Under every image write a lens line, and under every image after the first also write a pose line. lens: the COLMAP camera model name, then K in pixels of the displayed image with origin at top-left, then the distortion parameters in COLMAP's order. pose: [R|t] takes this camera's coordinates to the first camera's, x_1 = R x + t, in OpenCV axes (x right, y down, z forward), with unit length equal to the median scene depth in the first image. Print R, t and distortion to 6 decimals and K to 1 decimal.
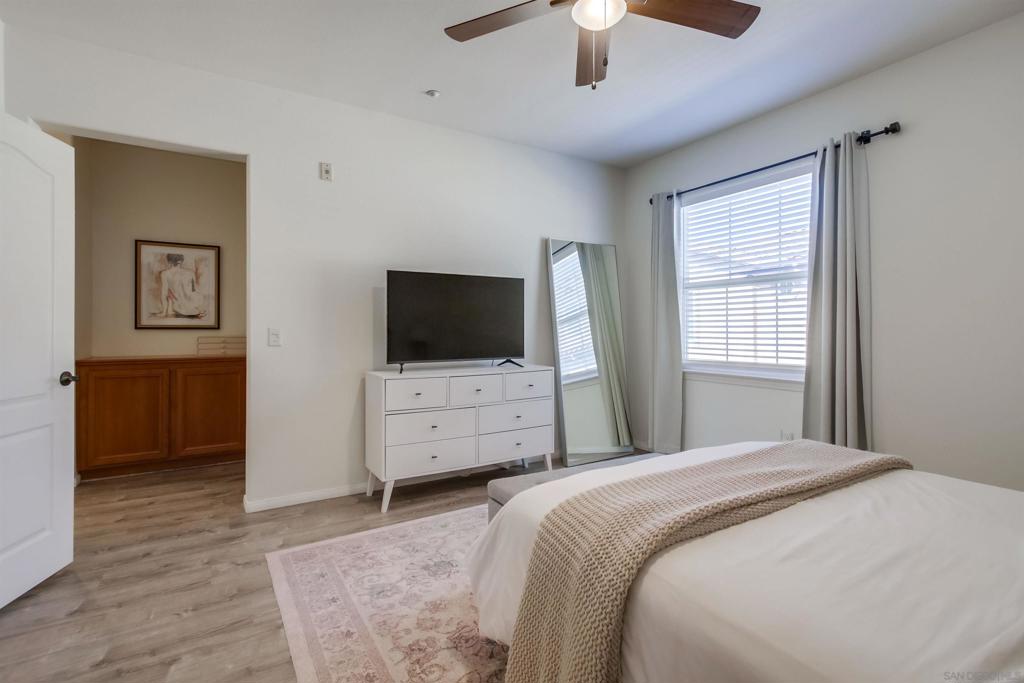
lens RADIAL K [[472.2, 0, 512.3], [0, 472.2, 330.0], [0, 0, 1]] dist [0.000088, 0.000486]
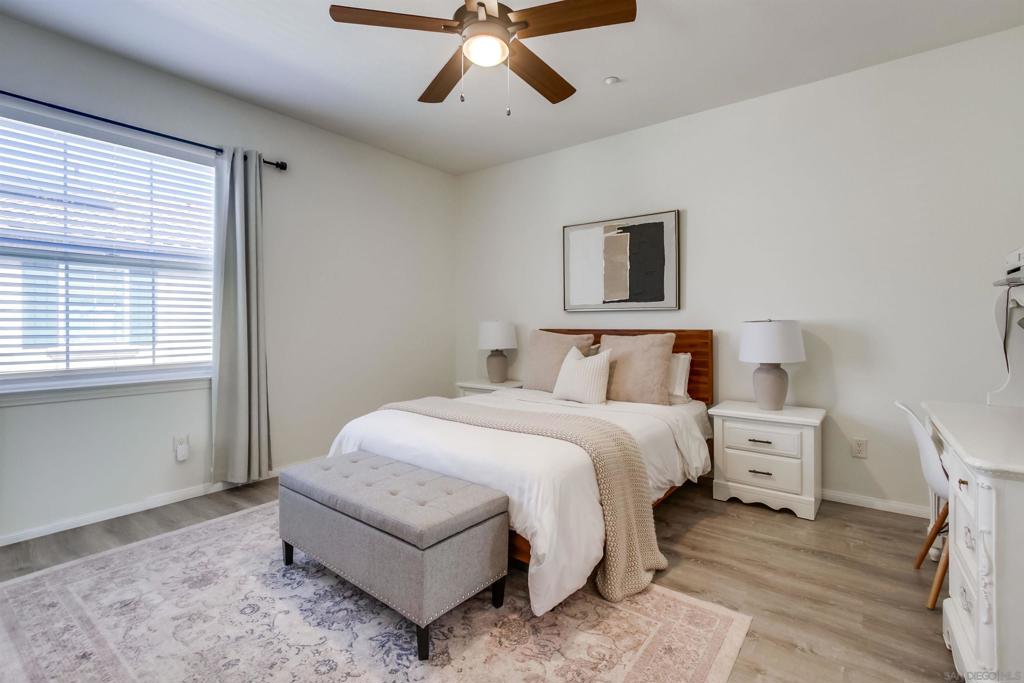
lens RADIAL K [[472.2, 0, 512.3], [0, 472.2, 330.0], [0, 0, 1]] dist [0.000088, 0.000486]
pose [[-0.353437, -0.009132, 0.935414, -0.526740], [0.003254, 0.999934, 0.010991, 0.002752], [-0.935453, 0.006928, -0.353384, 0.761584]]
